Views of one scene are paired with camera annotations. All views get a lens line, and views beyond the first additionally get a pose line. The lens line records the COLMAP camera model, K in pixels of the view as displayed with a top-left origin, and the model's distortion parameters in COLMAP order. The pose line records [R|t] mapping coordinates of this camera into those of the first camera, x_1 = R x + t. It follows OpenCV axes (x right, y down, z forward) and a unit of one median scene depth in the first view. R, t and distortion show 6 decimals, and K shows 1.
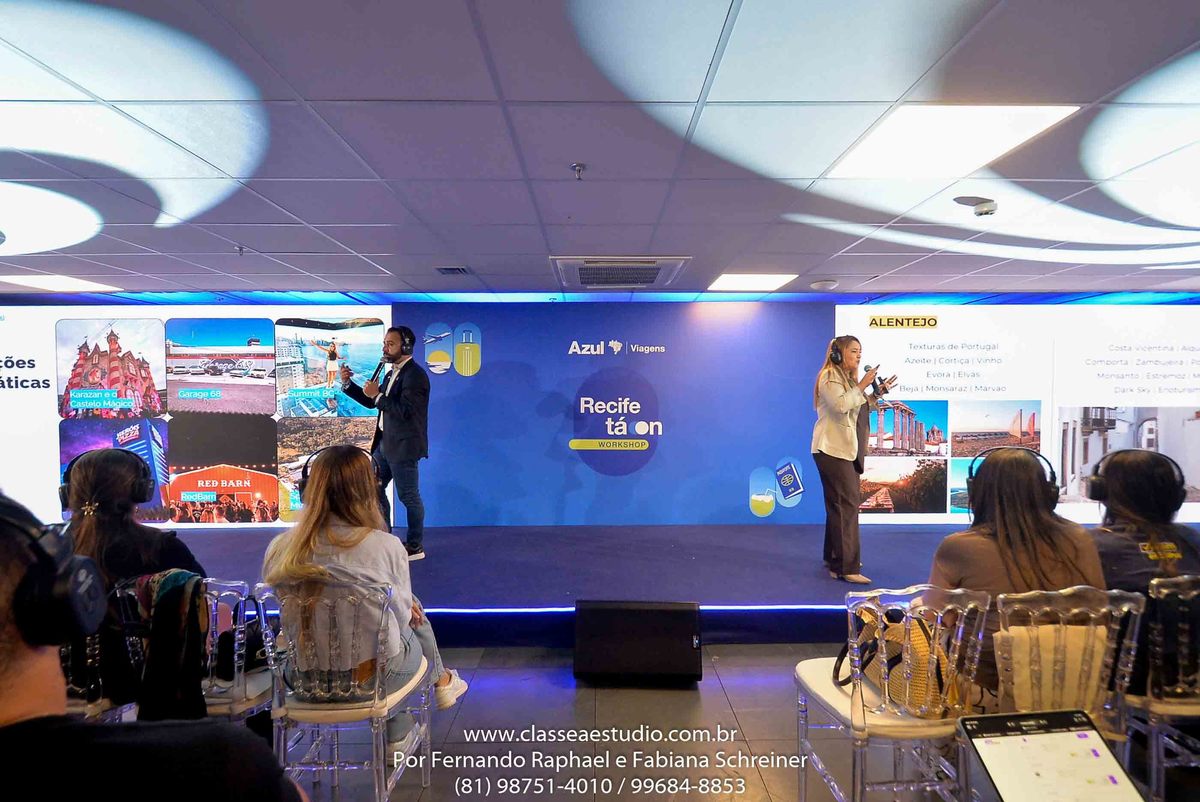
lens RADIAL K [[512.5, 0, 602.4], [0, 512.5, 407.2], [0, 0, 1]] dist [-0.015662, -0.000026]
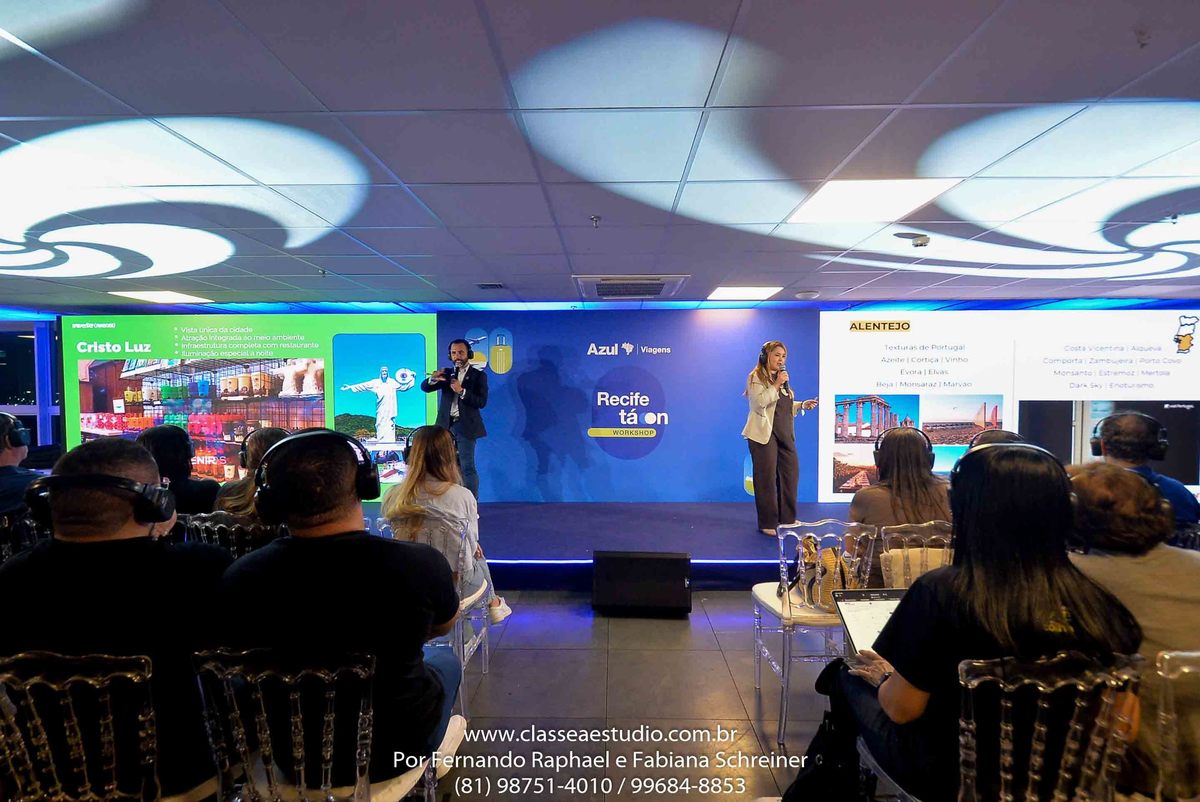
lens RADIAL K [[512.5, 0, 602.4], [0, 512.5, 407.2], [0, 0, 1]] dist [-0.015662, -0.000026]
pose [[0.999424, 0.000917, -0.033920, 0.008395], [-0.000544, 0.999940, 0.010981, 0.002793], [0.033928, -0.010957, 0.999364, -0.178382]]
